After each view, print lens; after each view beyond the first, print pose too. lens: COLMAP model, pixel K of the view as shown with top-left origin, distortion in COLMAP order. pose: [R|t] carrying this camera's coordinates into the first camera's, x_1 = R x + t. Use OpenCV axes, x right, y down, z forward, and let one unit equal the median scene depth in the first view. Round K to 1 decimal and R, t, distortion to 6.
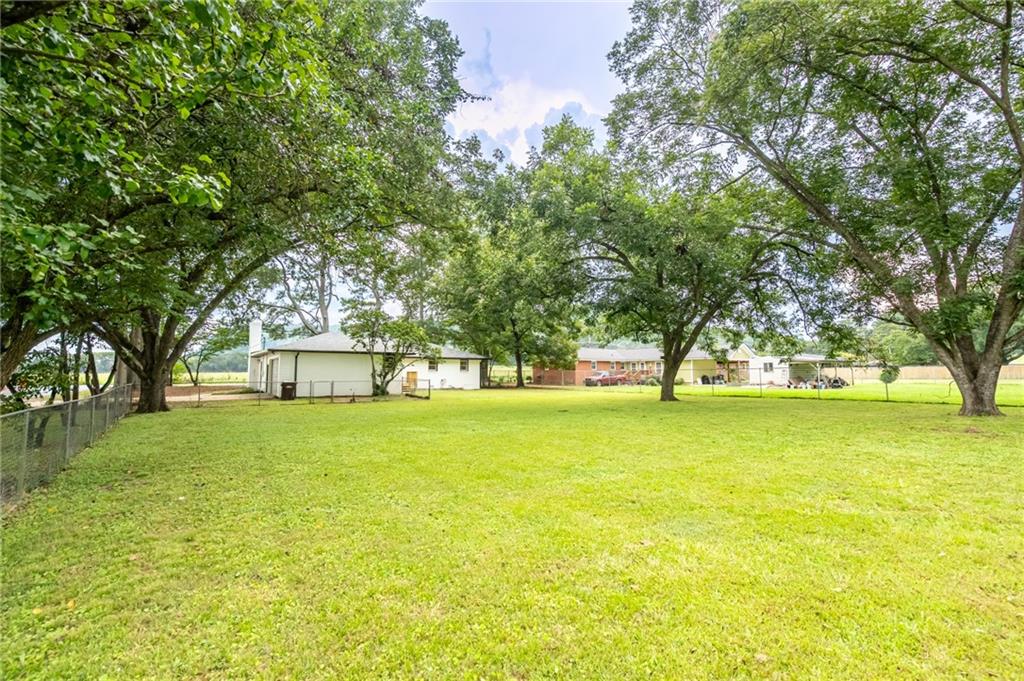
lens RADIAL K [[460.3, 0, 513.0], [0, 460.3, 355.0], [0, 0, 1]] dist [0.000625, 0.000035]
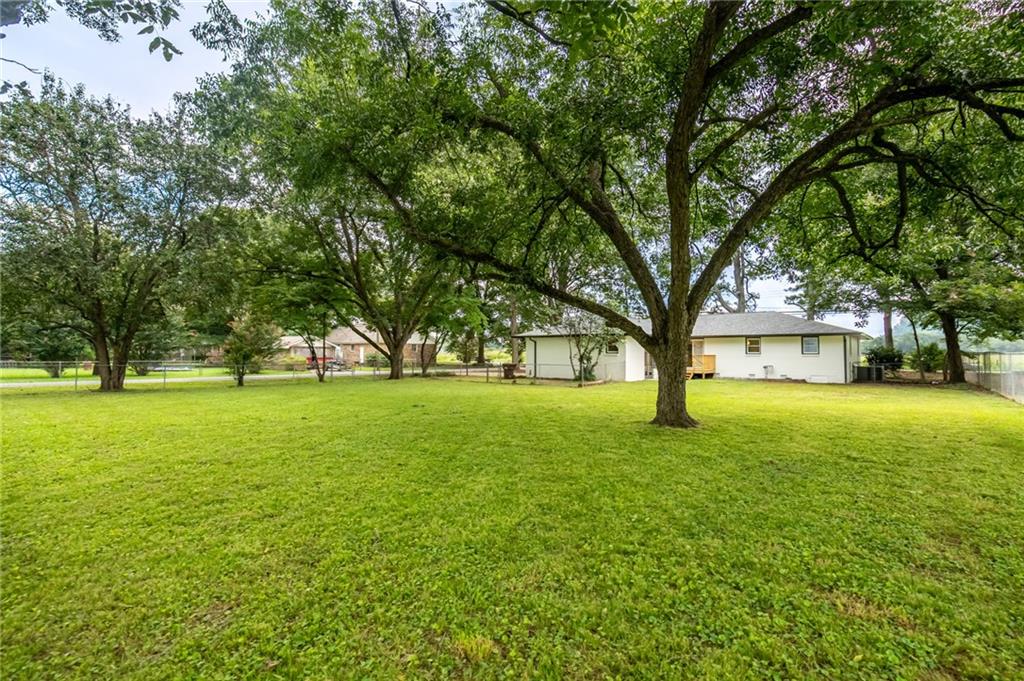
lens RADIAL K [[460.3, 0, 513.0], [0, 460.3, 355.0], [0, 0, 1]] dist [0.000625, 0.000035]
pose [[0.219911, -0.001598, -0.975519, 0.625748], [0.037714, 0.999265, 0.006865, 0.022924], [0.974791, -0.038300, 0.219809, 0.651605]]
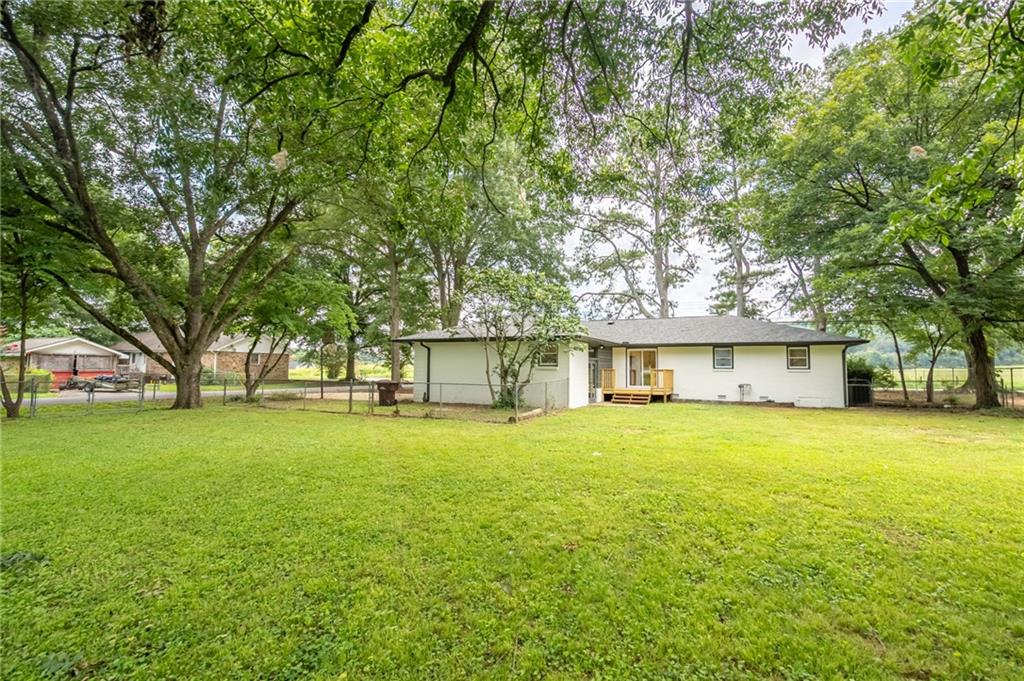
lens RADIAL K [[460.3, 0, 513.0], [0, 460.3, 355.0], [0, 0, 1]] dist [0.000625, 0.000035]
pose [[0.461936, -0.028522, -0.886455, 0.274843], [0.029467, 0.999425, -0.016801, 0.027575], [0.886424, -0.018360, 0.462511, 0.726395]]
